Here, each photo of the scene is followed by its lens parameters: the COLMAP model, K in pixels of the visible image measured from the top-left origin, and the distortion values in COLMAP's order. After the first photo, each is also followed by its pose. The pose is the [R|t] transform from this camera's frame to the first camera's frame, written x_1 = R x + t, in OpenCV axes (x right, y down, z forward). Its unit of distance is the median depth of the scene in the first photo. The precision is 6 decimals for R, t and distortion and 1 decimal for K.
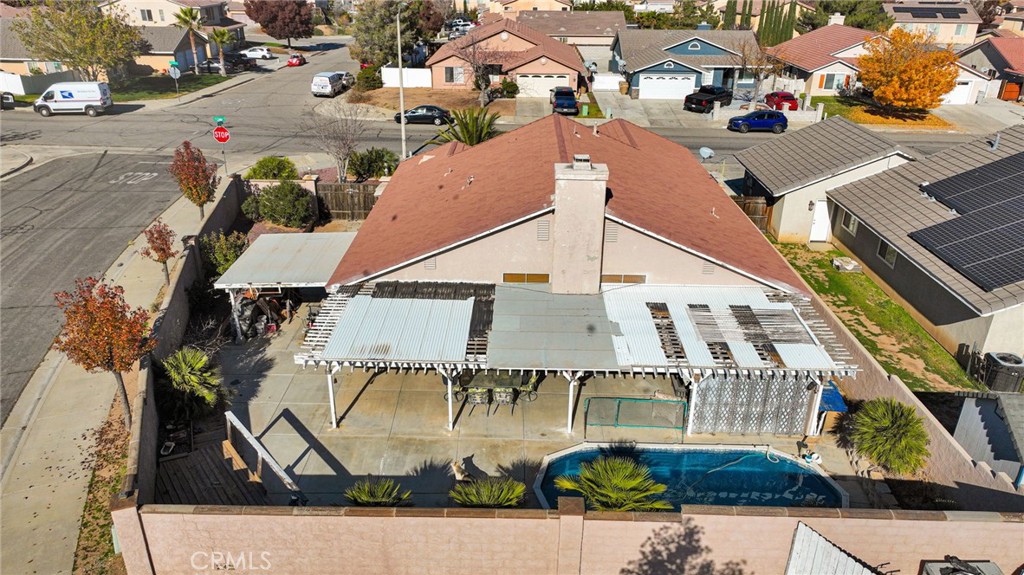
lens RADIAL K [[730.0, 0, 509.4], [0, 730.0, 288.6], [0, 0, 1]] dist [0.006146, 0.004362]
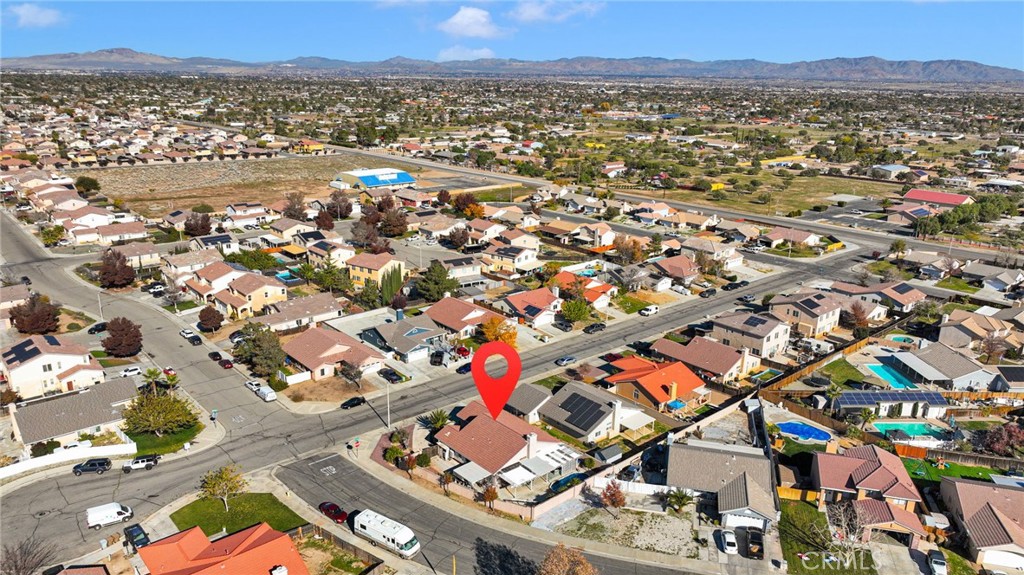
lens RADIAL K [[730.0, 0, 510.4], [0, 730.0, 288.0], [0, 0, 1]] dist [0.006146, 0.004362]
pose [[0.739697, -0.195763, 0.643836, -2.576522], [0.267934, 0.963322, -0.014921, -0.923015], [-0.617300, 0.183543, 0.765018, -2.536854]]
